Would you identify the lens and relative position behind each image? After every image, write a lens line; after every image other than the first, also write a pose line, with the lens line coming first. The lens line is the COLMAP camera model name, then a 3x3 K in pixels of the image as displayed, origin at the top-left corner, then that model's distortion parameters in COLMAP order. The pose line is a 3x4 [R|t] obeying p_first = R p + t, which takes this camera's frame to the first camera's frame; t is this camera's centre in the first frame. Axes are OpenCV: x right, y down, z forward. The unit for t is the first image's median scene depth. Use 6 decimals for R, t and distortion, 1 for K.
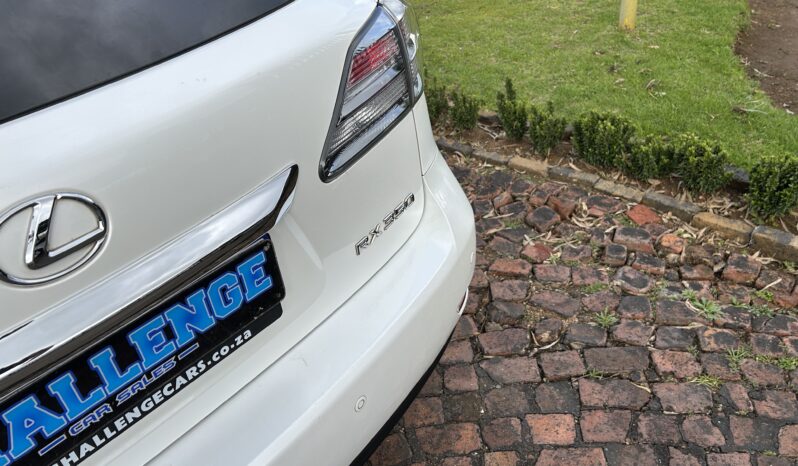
lens RADIAL K [[596.4, 0, 396.2], [0, 596.4, 240.9], [0, 0, 1]] dist [0.060497, -0.061470]
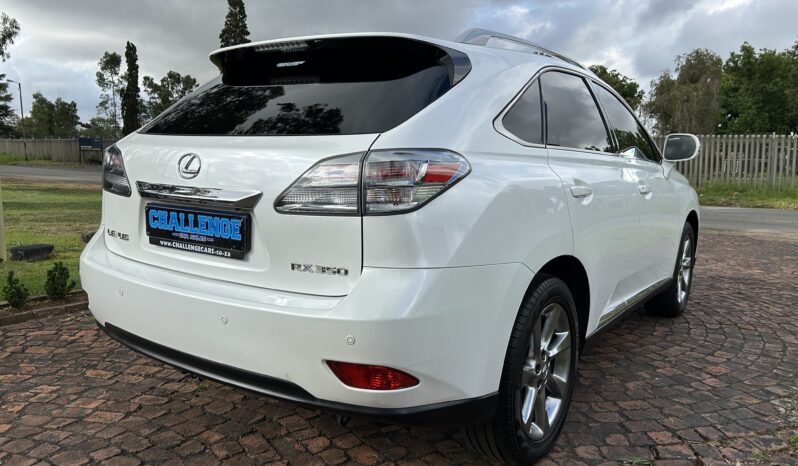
lens RADIAL K [[596.4, 0, 396.2], [0, 596.4, 240.9], [0, 0, 1]] dist [0.060497, -0.061470]
pose [[0.115895, 0.257628, -0.959268, 0.902358], [-0.589104, 0.795403, 0.142446, -0.262262], [0.799703, 0.548600, 0.243953, 0.440843]]
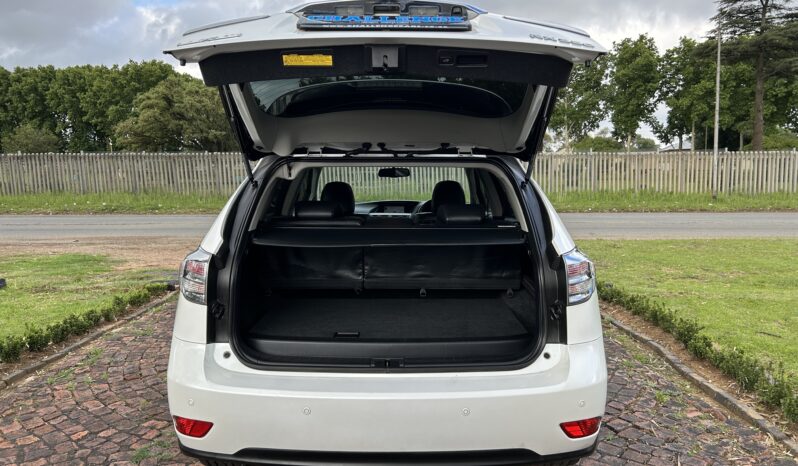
lens RADIAL K [[595.2, 0, 401.7], [0, 595.2, 244.0], [0, 0, 1]] dist [0.068090, -0.071425]
pose [[0.663719, 0.208606, -0.718304, 0.629143], [-0.484492, 0.851538, -0.200376, 0.157919], [0.569863, 0.481006, 0.666250, -0.439569]]
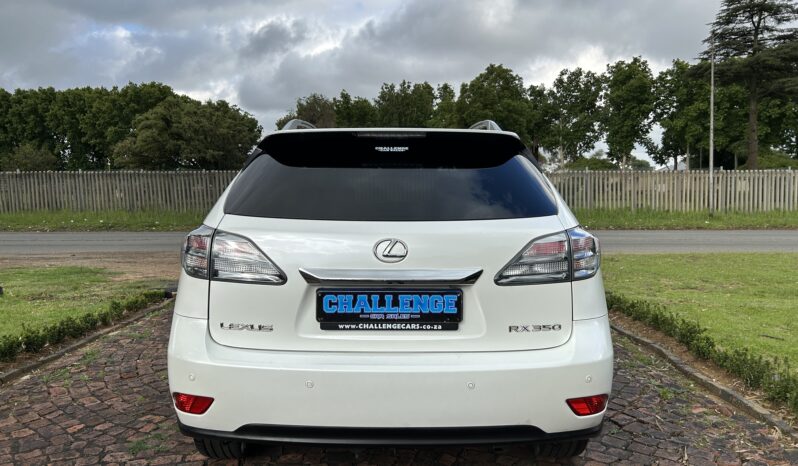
lens RADIAL K [[596.4, 0, 396.2], [0, 596.4, 240.9], [0, 0, 1]] dist [0.060497, -0.061470]
pose [[0.661801, 0.180161, -0.727710, 0.633755], [-0.485912, 0.842273, -0.233380, 0.243272], [0.570884, 0.508054, 0.644959, -0.399014]]
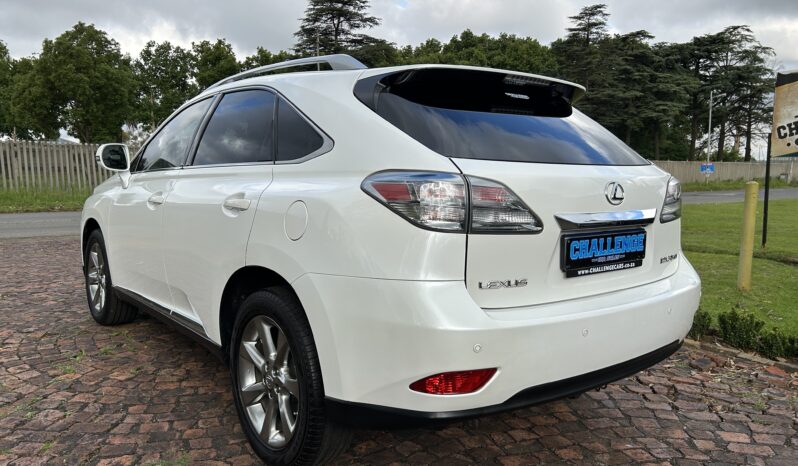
lens RADIAL K [[596.4, 0, 396.2], [0, 596.4, 240.9], [0, 0, 1]] dist [0.060497, -0.061470]
pose [[0.977342, 0.144810, -0.154376, -0.414463], [-0.199463, 0.874155, -0.442795, 0.681745], [0.070828, 0.463555, 0.883233, -0.684091]]
